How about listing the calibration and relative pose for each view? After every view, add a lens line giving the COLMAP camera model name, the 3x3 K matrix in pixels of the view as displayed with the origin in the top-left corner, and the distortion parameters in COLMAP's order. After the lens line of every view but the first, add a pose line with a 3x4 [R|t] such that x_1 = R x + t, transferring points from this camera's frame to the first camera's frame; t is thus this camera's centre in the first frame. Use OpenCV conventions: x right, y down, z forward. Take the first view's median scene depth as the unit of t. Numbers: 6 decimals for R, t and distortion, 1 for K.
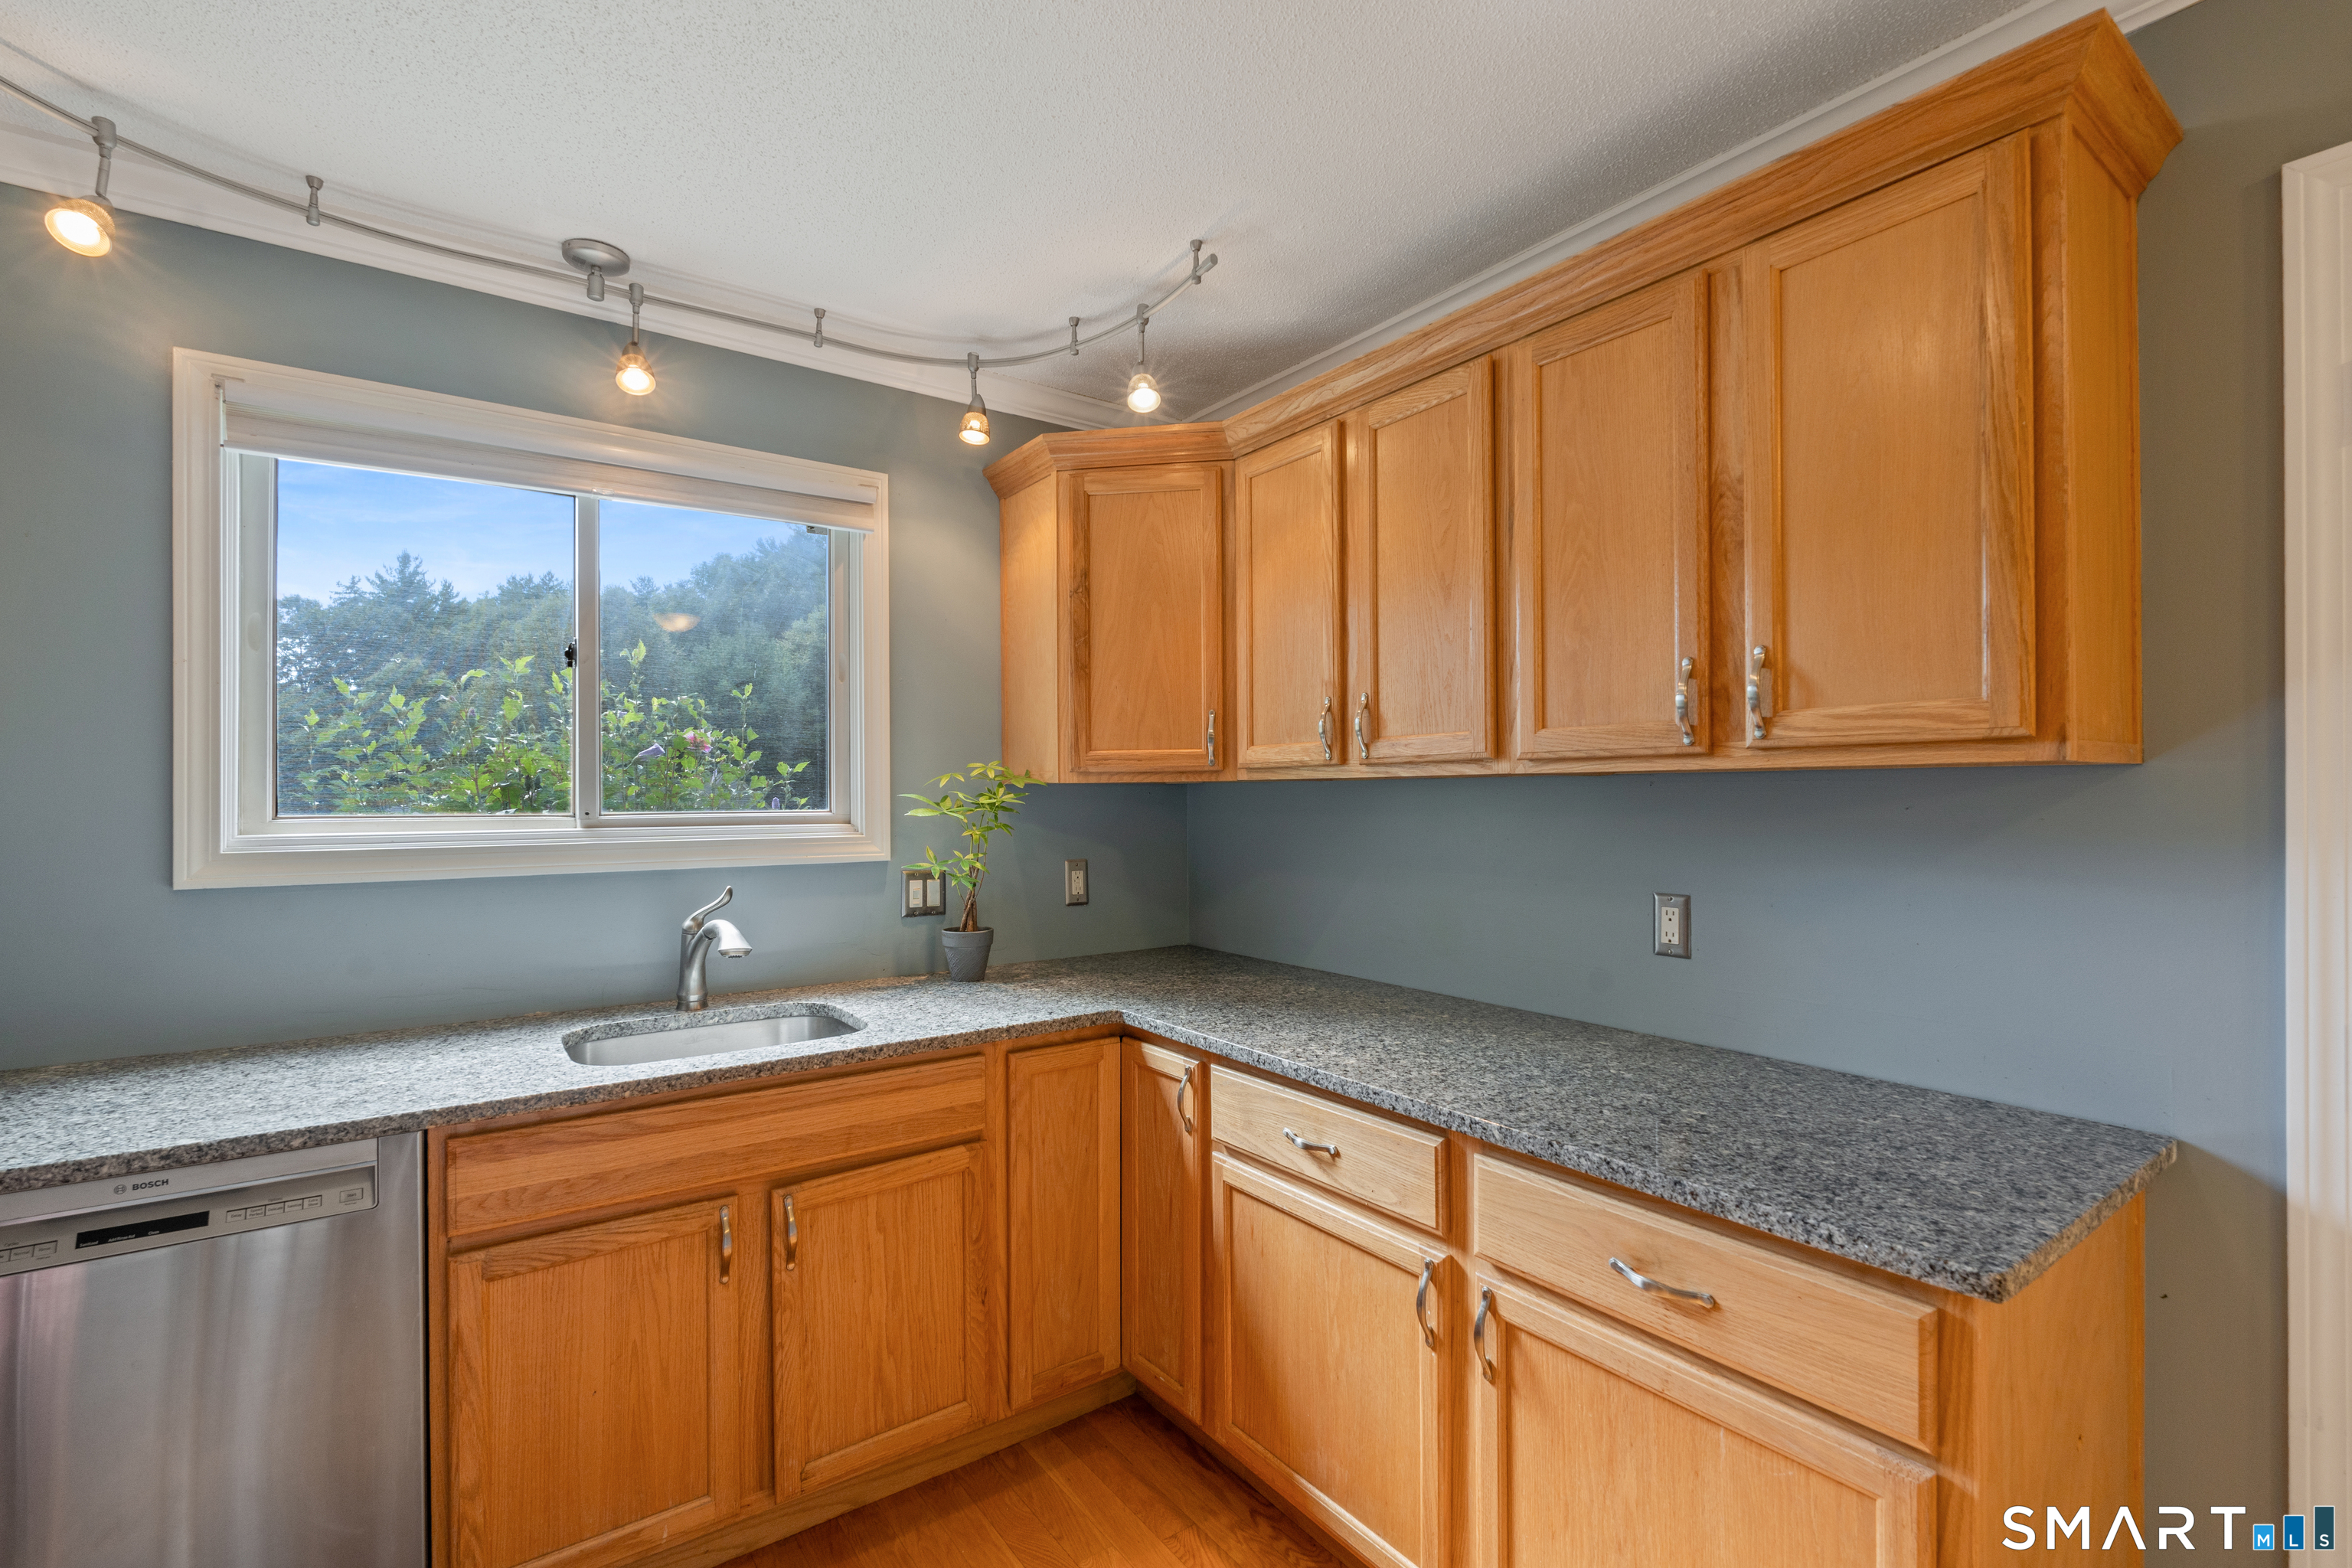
lens RADIAL K [[1046.6, 0, 1176.0], [0, 1046.6, 784.0], [0, 0, 1]] dist [-0.003911, -0.000146]
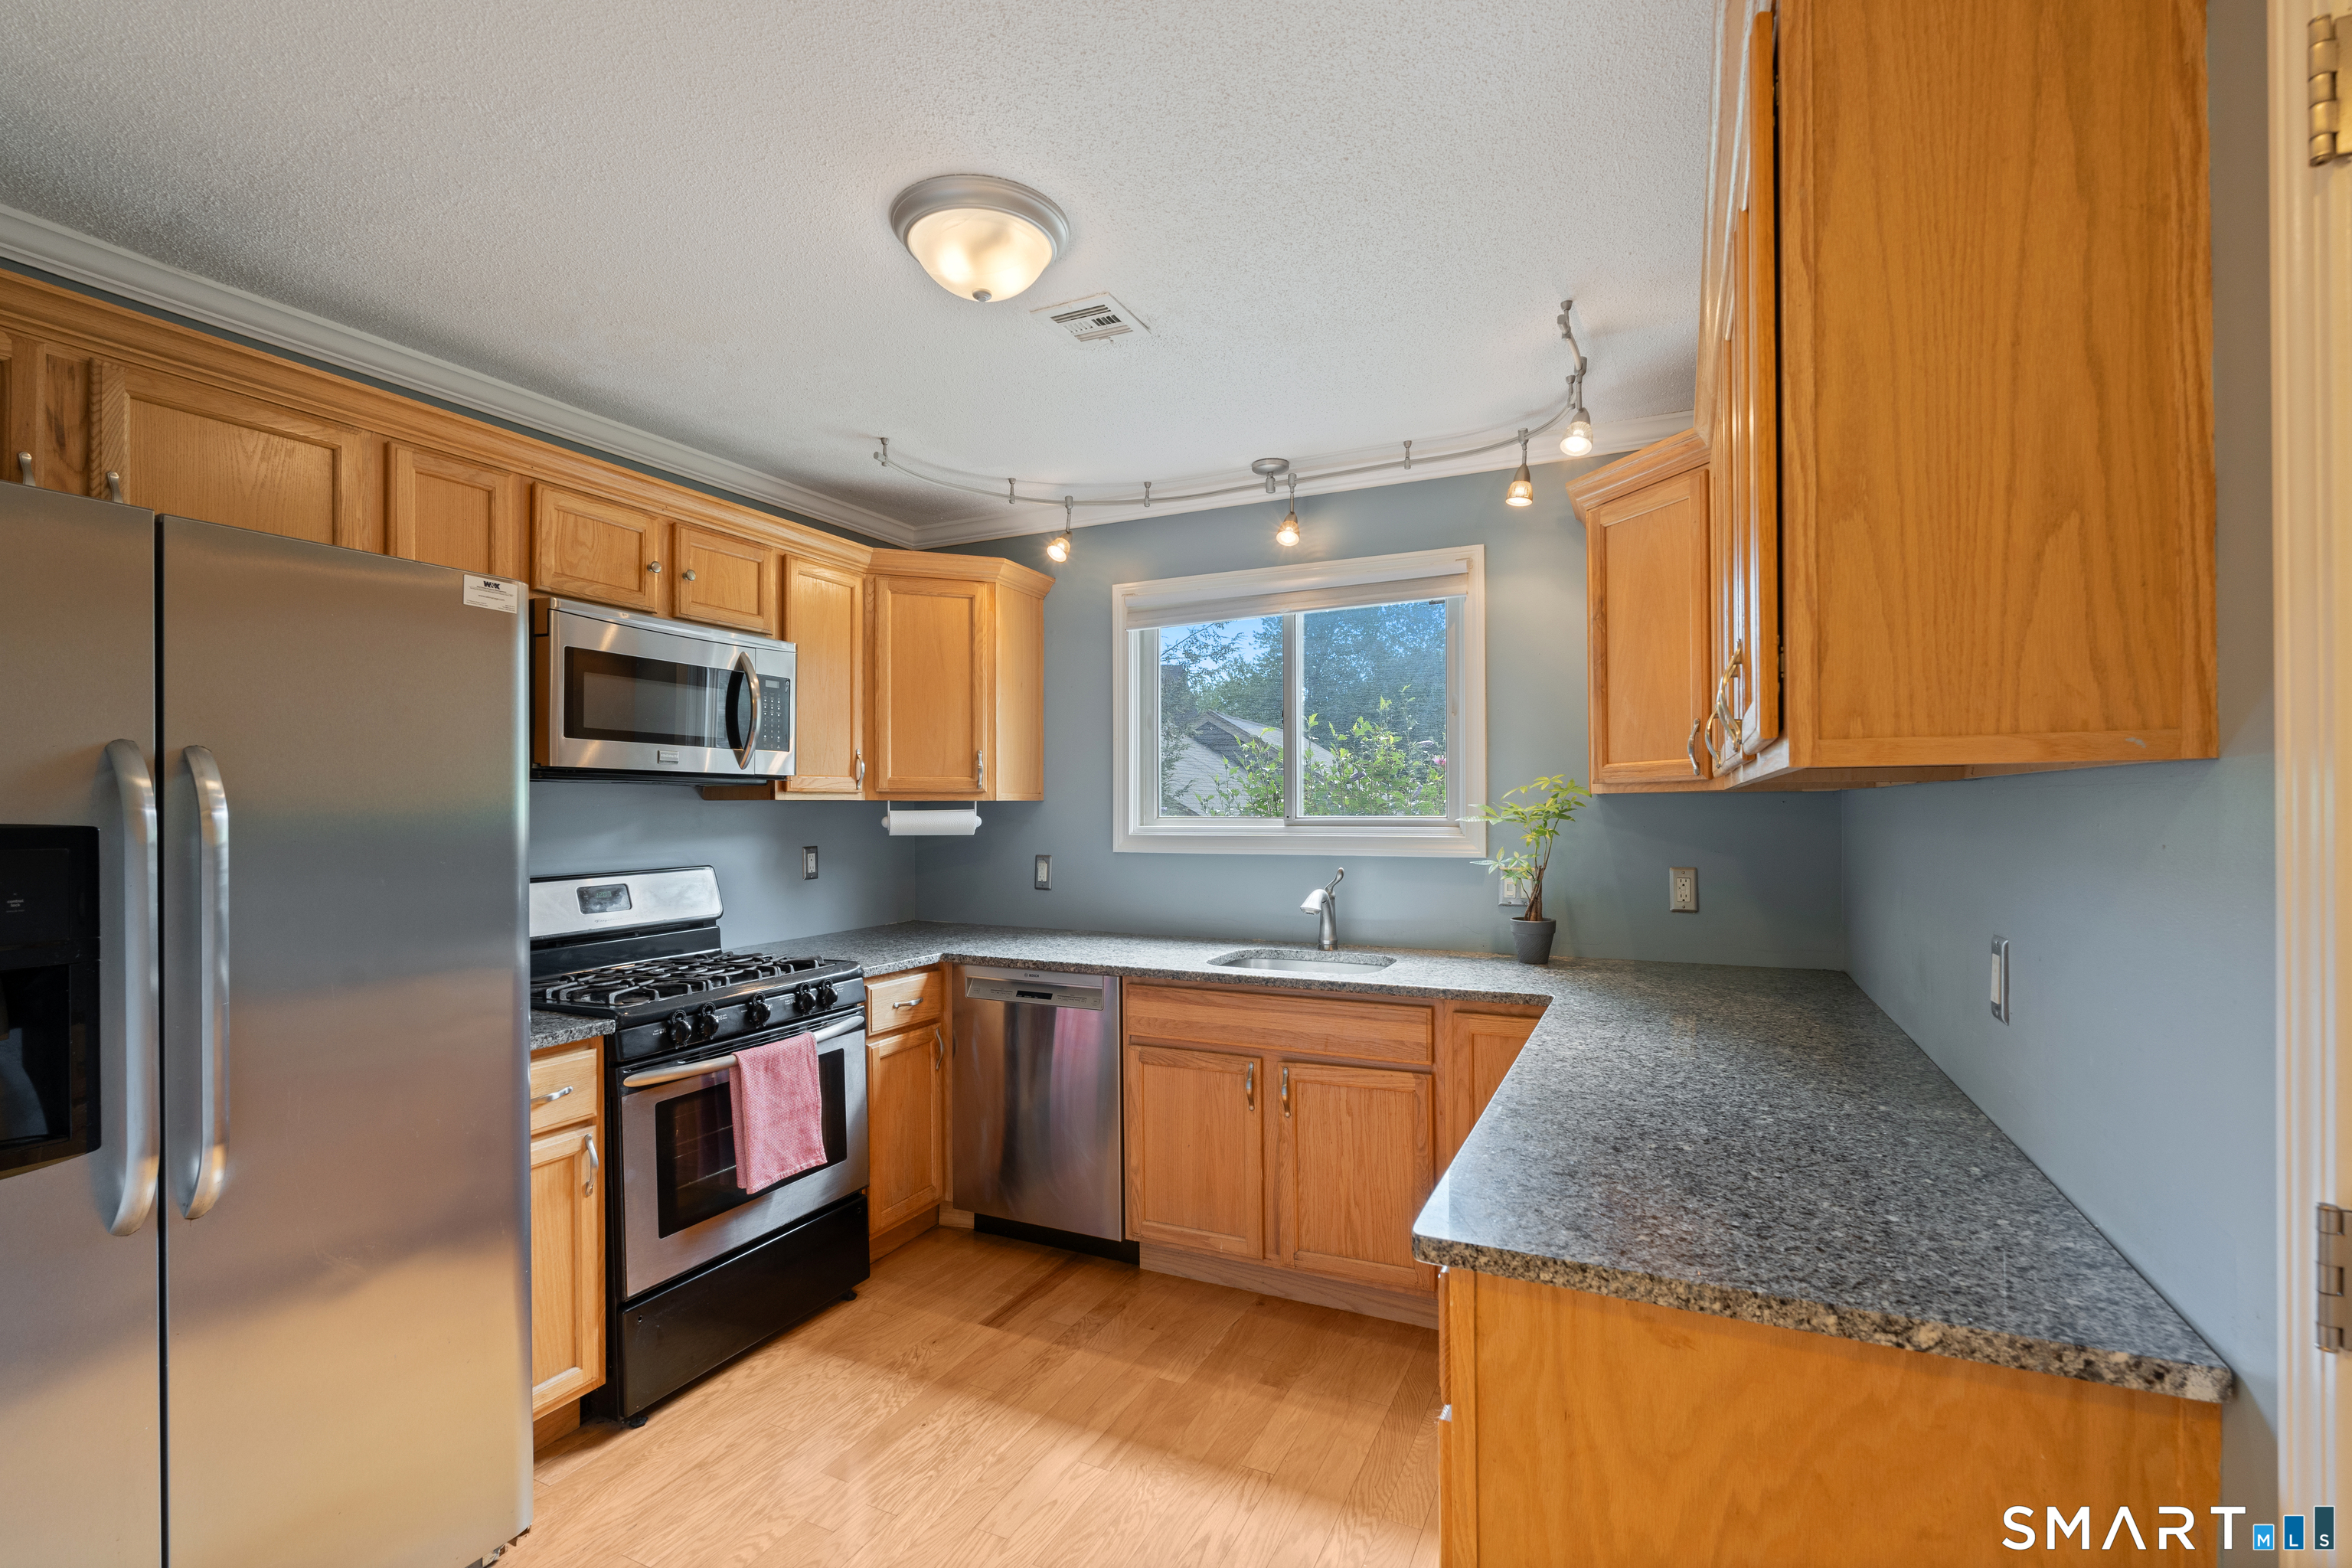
lens RADIAL K [[1047.5, 0, 1175.8], [0, 1047.5, 793.1], [0, 0, 1]] dist [0.000278, 0.000050]
pose [[0.481255, -0.010556, -0.876517, 0.850743], [0.012658, 0.999907, -0.005092, -0.002486], [0.876490, -0.008644, 0.481343, 0.117184]]
